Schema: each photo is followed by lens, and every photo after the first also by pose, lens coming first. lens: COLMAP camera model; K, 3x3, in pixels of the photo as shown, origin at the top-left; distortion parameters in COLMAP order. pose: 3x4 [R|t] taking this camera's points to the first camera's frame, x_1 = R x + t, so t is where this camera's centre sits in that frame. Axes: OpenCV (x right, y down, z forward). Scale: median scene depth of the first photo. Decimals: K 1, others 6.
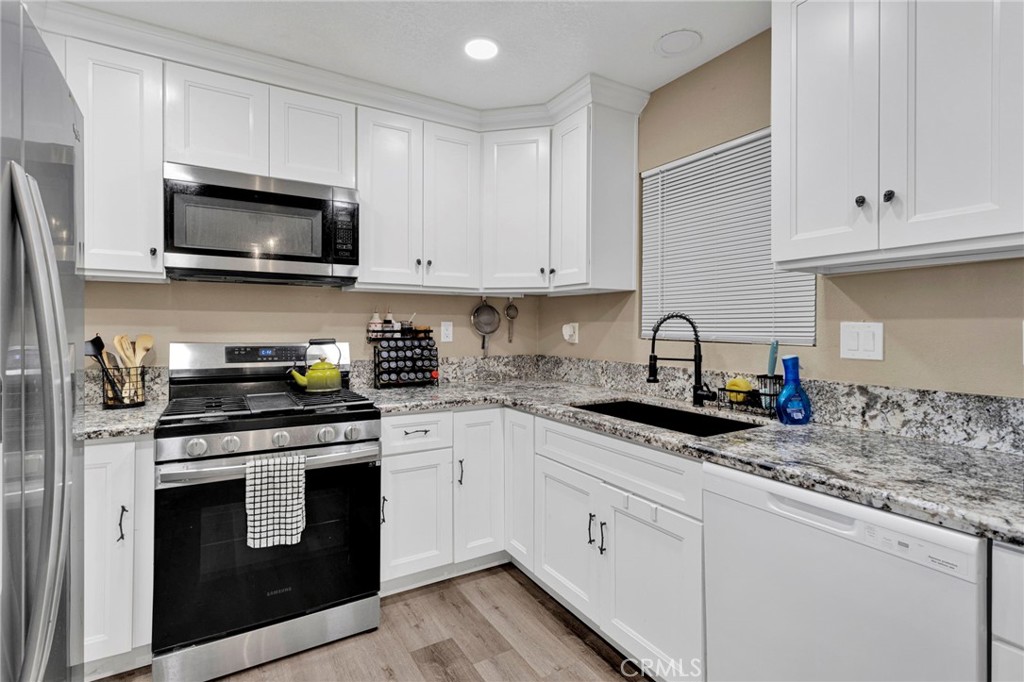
lens RADIAL K [[490.1, 0, 513.6], [0, 490.1, 332.5], [0, 0, 1]] dist [-0.000594, 0.000158]
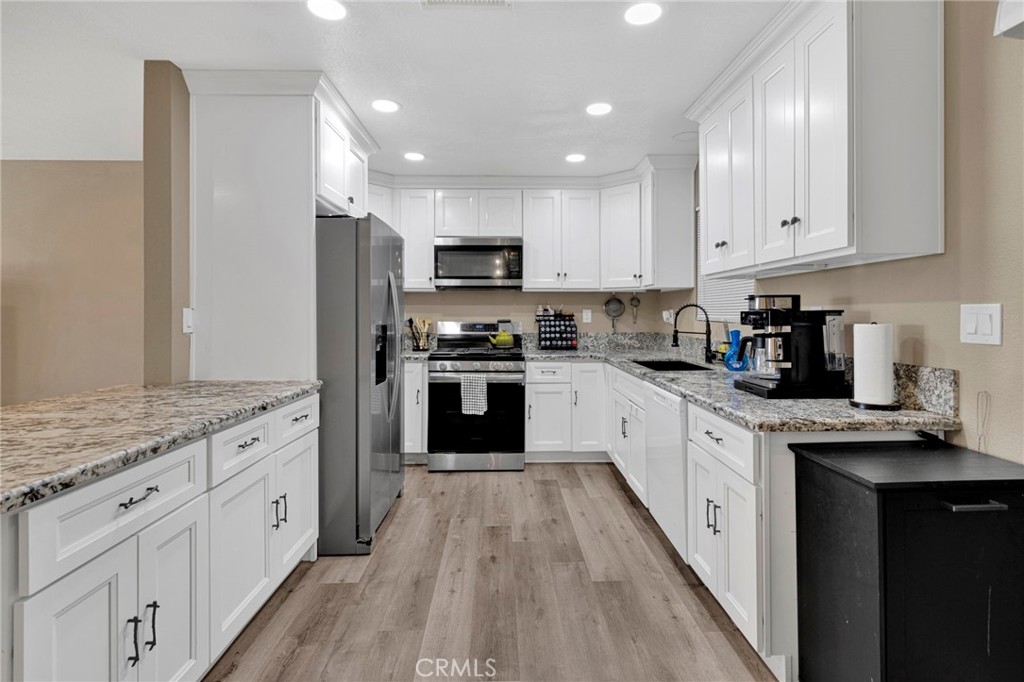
lens RADIAL K [[500.1, 0, 514.4], [0, 500.1, 318.3], [0, 0, 1]] dist [0.000431, 0.000493]
pose [[0.871072, 0.000510, -0.491156, 0.555447], [-0.000931, 0.999999, -0.000612, 0.008718], [0.491155, 0.000991, 0.871071, -0.612895]]
